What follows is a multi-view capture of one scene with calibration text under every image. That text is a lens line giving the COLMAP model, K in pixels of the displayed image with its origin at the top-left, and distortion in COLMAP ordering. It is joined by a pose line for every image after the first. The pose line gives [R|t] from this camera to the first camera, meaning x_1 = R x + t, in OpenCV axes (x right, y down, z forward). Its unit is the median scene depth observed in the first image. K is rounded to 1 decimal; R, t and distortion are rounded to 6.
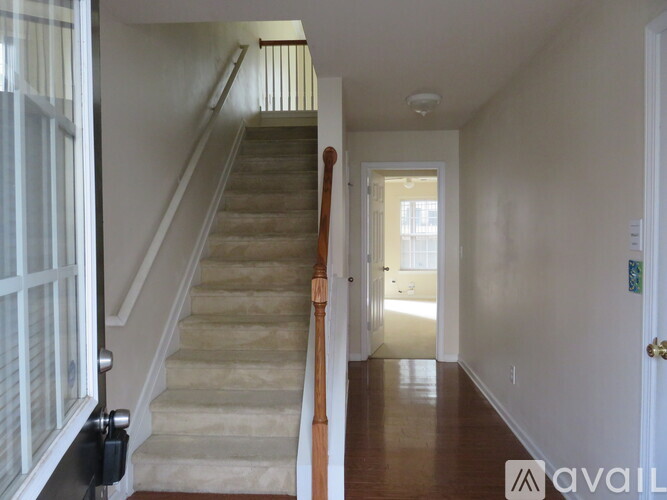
lens RADIAL K [[497.1, 0, 327.9], [0, 497.1, 247.9], [0, 0, 1]] dist [-0.078069, -0.001185]
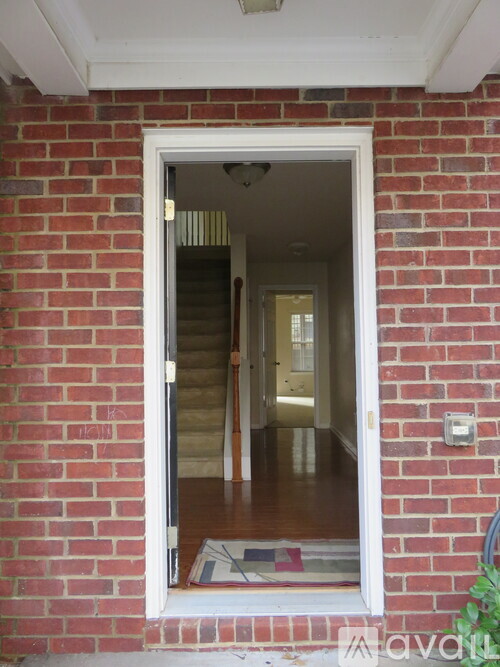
lens RADIAL K [[497.1, 0, 252.6], [0, 497.1, 334.9], [0, 0, 1]] dist [-0.078069, -0.001185]
pose [[0.998489, -0.004220, 0.054794, -0.033553], [0.007424, 0.998266, -0.058400, 0.063744], [-0.054453, 0.058719, 0.996788, -0.494833]]
